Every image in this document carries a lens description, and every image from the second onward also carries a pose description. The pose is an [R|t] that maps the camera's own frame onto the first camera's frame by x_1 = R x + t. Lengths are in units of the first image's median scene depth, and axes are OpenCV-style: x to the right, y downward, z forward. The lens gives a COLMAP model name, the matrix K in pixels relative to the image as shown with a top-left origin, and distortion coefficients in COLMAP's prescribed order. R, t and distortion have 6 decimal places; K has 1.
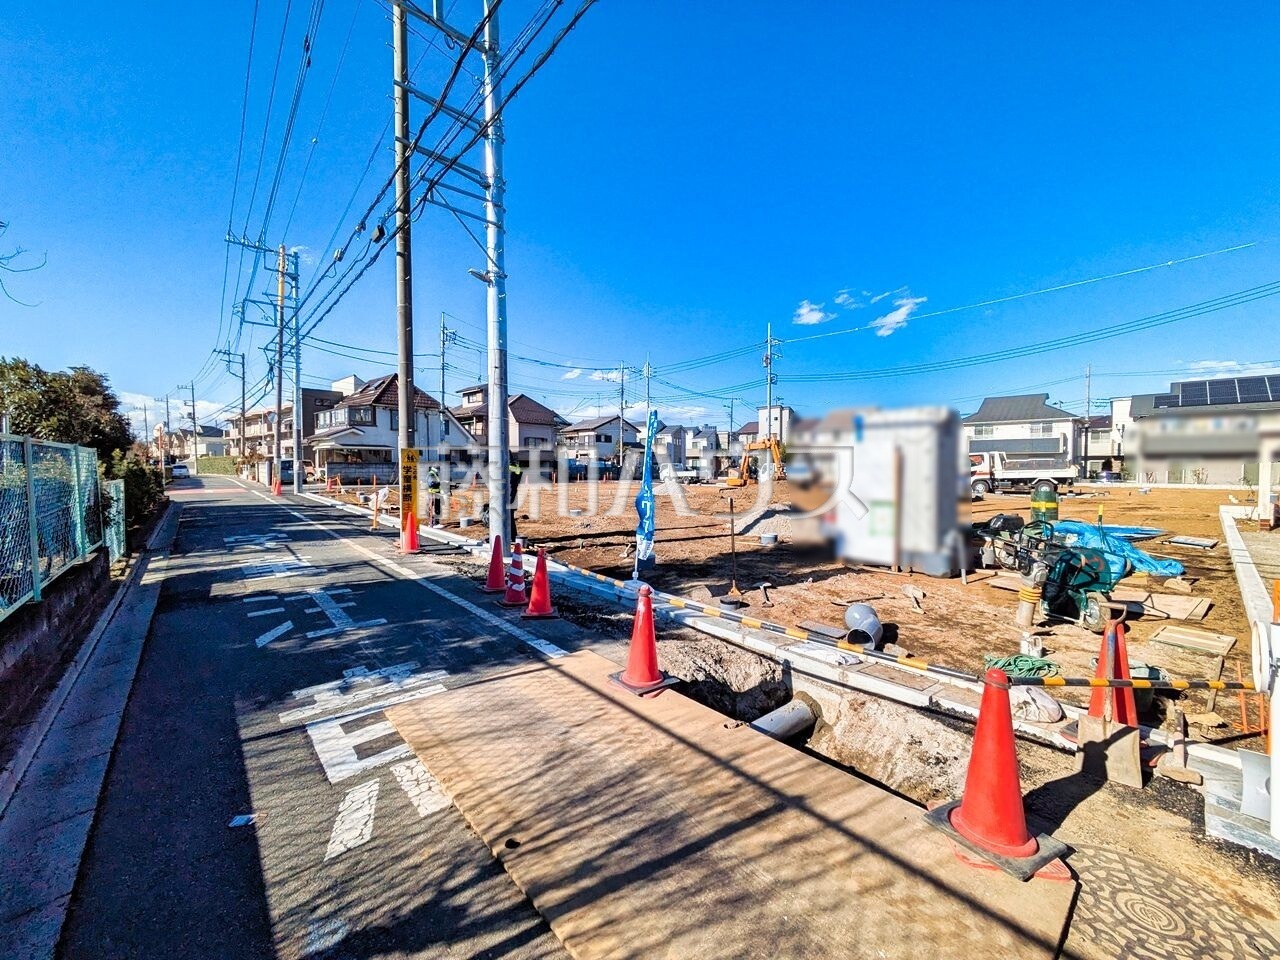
lens RADIAL K [[504.1, 0, 641.9], [0, 504.1, 477.3], [0, 0, 1]] dist [0.000262, -0.000023]
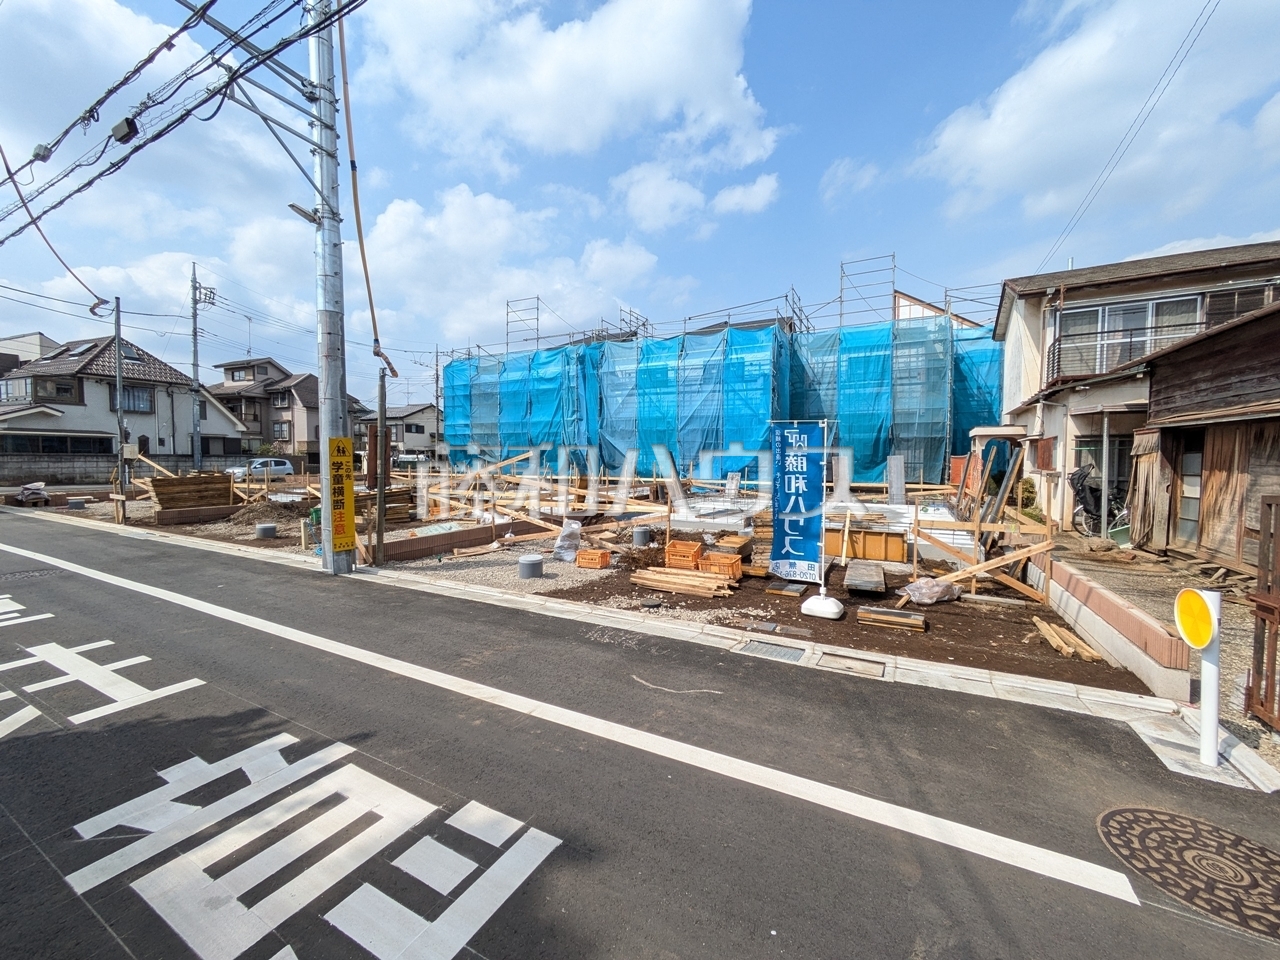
lens RADIAL K [[504.8, 0, 642.5], [0, 504.8, 478.4], [0, 0, 1]] dist [0.001624, 0.000544]
pose [[0.936031, -0.012083, 0.351710, -0.034950], [0.006826, 0.999846, 0.016183, -0.000581], [-0.351851, -0.012747, 0.935969, 0.025995]]
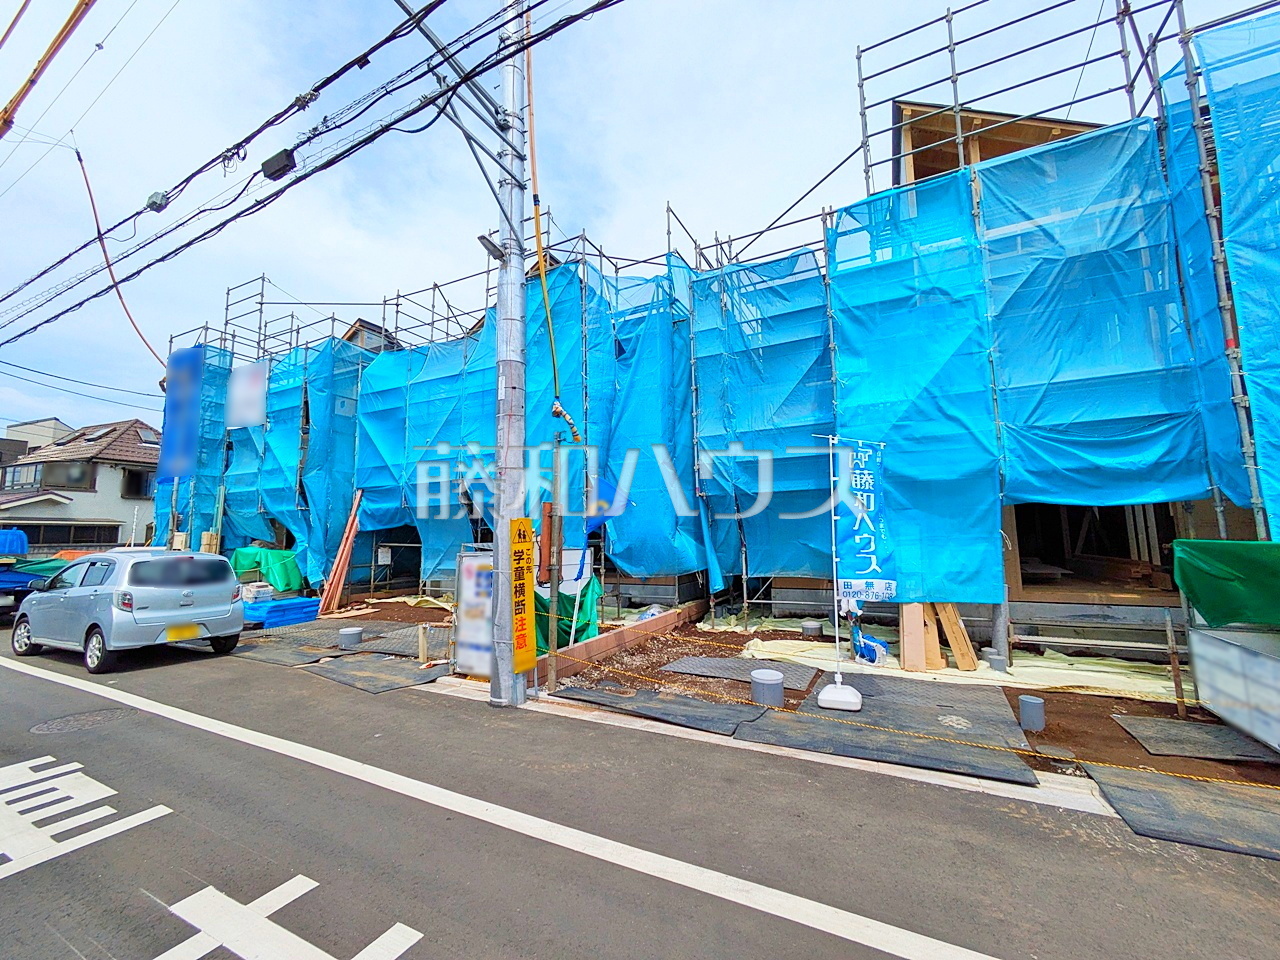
lens RADIAL K [[505.2, 0, 640.6], [0, 505.2, 477.5], [0, 0, 1]] dist [0.001830, 0.000457]
pose [[0.931048, 0.026725, 0.363916, -0.115769], [0.026035, 0.989907, -0.139305, -0.005184], [-0.363966, 0.139174, 0.920956, 0.117687]]
